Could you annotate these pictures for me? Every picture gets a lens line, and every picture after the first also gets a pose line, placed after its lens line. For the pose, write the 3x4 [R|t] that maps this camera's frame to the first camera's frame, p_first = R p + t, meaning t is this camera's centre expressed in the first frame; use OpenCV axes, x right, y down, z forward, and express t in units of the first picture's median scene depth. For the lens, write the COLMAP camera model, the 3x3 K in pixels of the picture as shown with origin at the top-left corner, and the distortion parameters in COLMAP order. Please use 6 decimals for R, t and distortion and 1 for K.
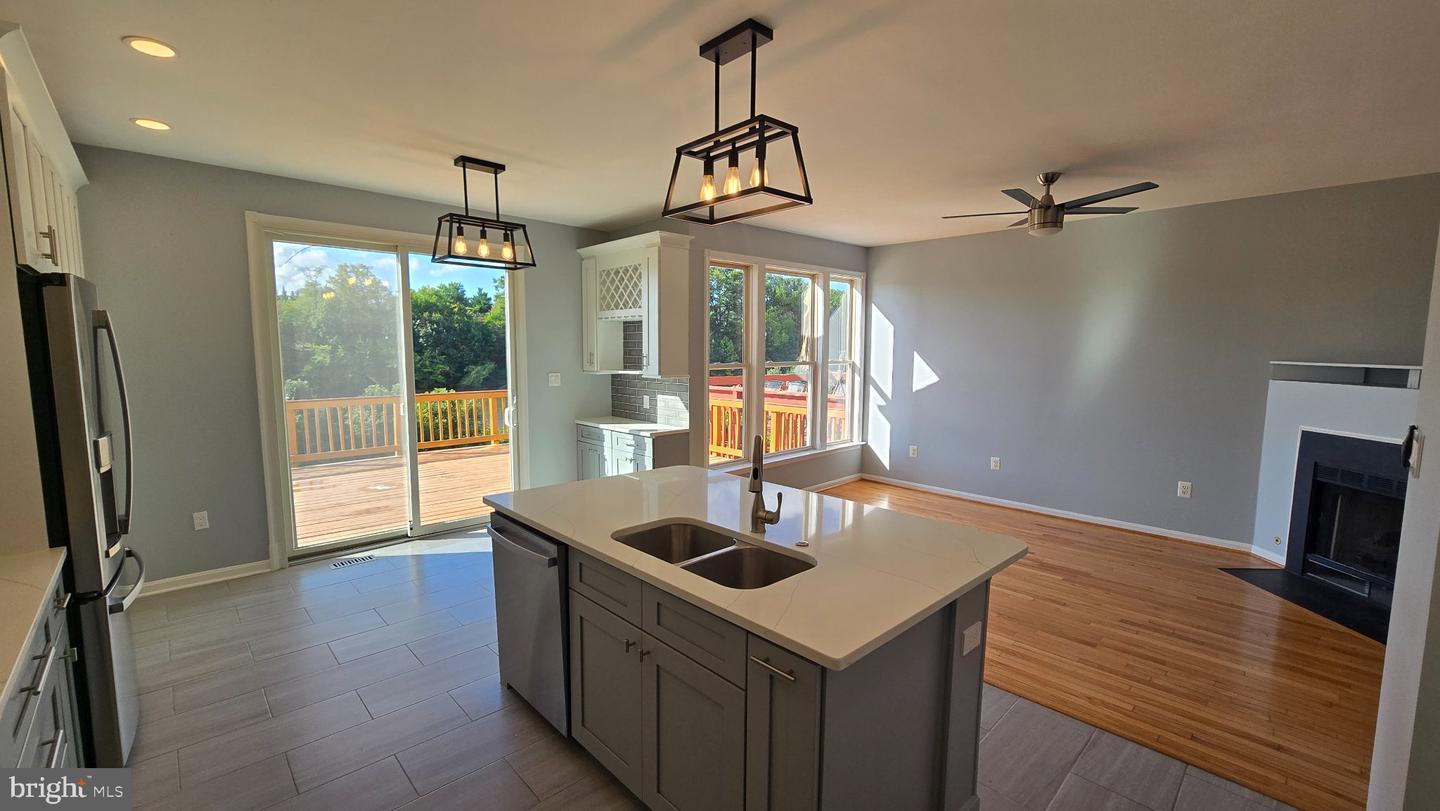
lens RADIAL K [[589.8, 0, 717.9], [0, 589.8, 414.4], [0, 0, 1]] dist [-0.006232, 0.001627]
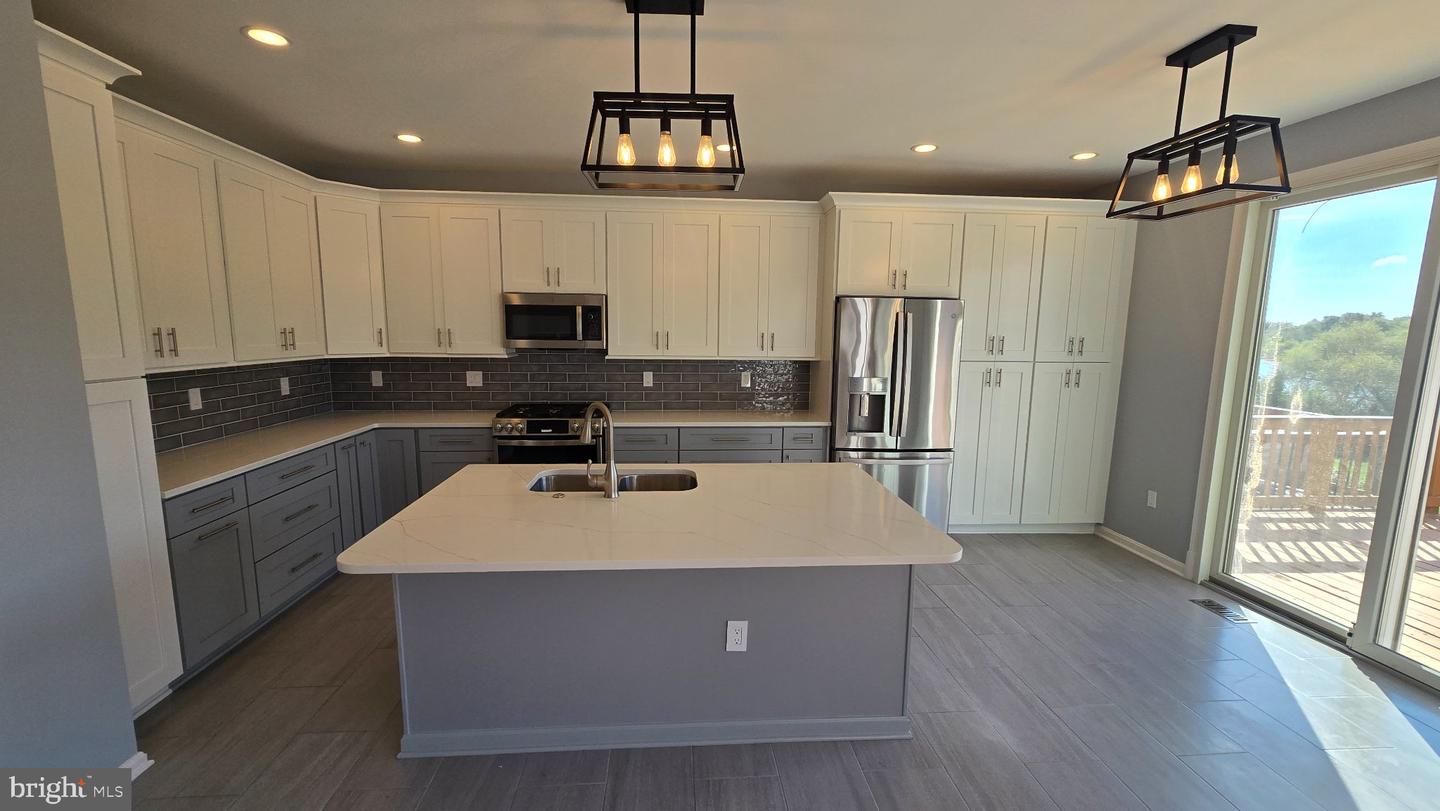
lens RADIAL K [[589.8, 0, 715.8], [0, 589.8, 411.5], [0, 0, 1]] dist [-0.006232, 0.001627]
pose [[-0.629811, 0.094039, -0.771035, 0.351541], [-0.103659, 0.973590, 0.203416, -0.088637], [0.769801, 0.208038, -0.603429, 0.814841]]
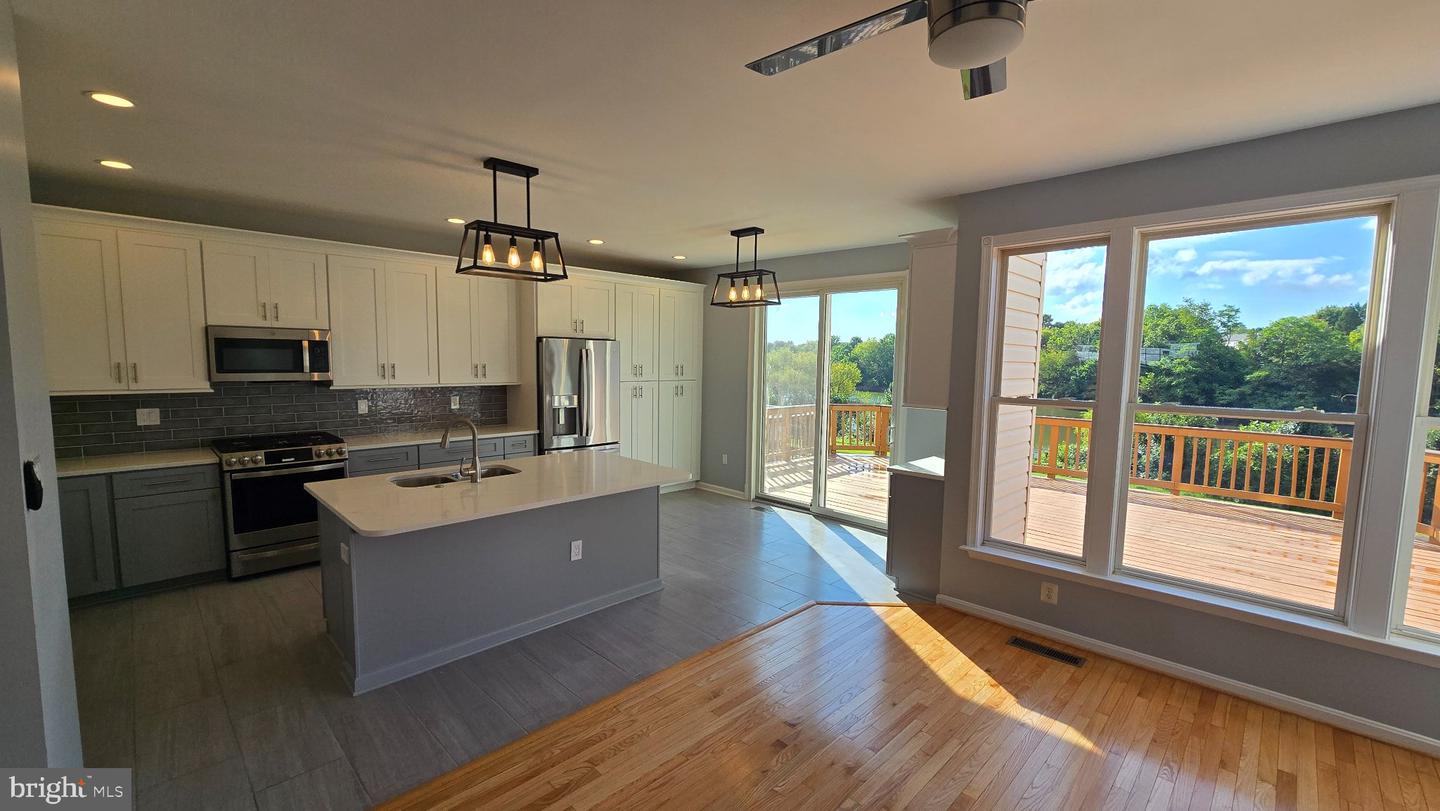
lens RADIAL K [[589.8, 0, 717.0], [0, 589.8, 414.2], [0, 0, 1]] dist [-0.006232, 0.001627]
pose [[0.035068, 0.092624, -0.995083, 0.754455], [-0.128634, 0.987832, 0.087416, -0.092203], [0.991072, 0.124936, 0.046556, 0.710653]]
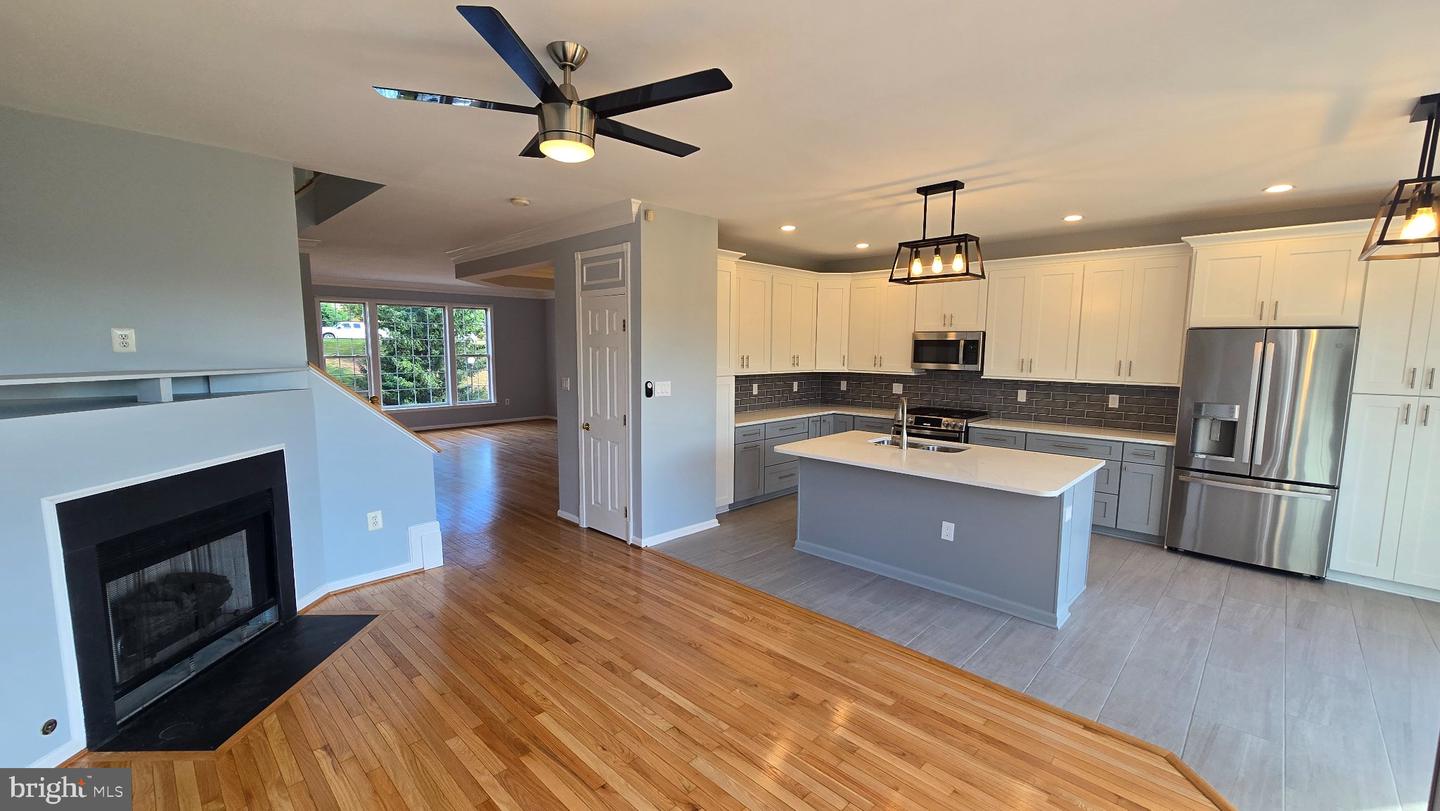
lens RADIAL K [[589.8, 0, 713.1], [0, 589.8, 412.9], [0, 0, 1]] dist [-0.006232, 0.001627]
pose [[-0.999132, -0.010362, -0.040351, 0.362465], [-0.019168, 0.974301, 0.224432, -0.162675], [0.036989, 0.225010, -0.973654, 1.330149]]
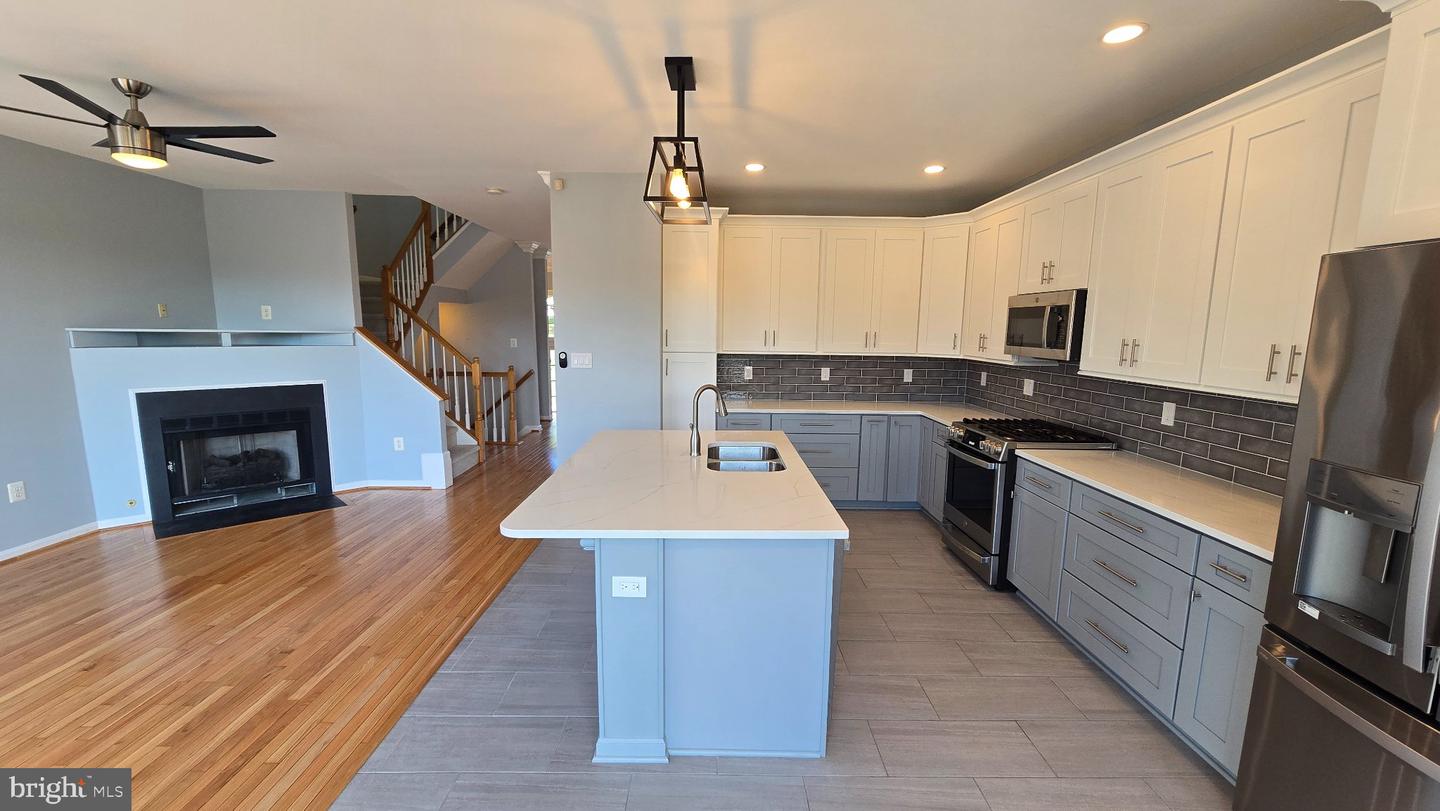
lens RADIAL K [[589.8, 0, 715.0], [0, 589.8, 413.0], [0, 0, 1]] dist [-0.006232, 0.001627]
pose [[-0.727936, -0.117180, 0.675558, -0.428261], [0.058727, 0.971011, 0.231708, -0.106277], [-0.683126, 0.208342, -0.699952, 0.899726]]
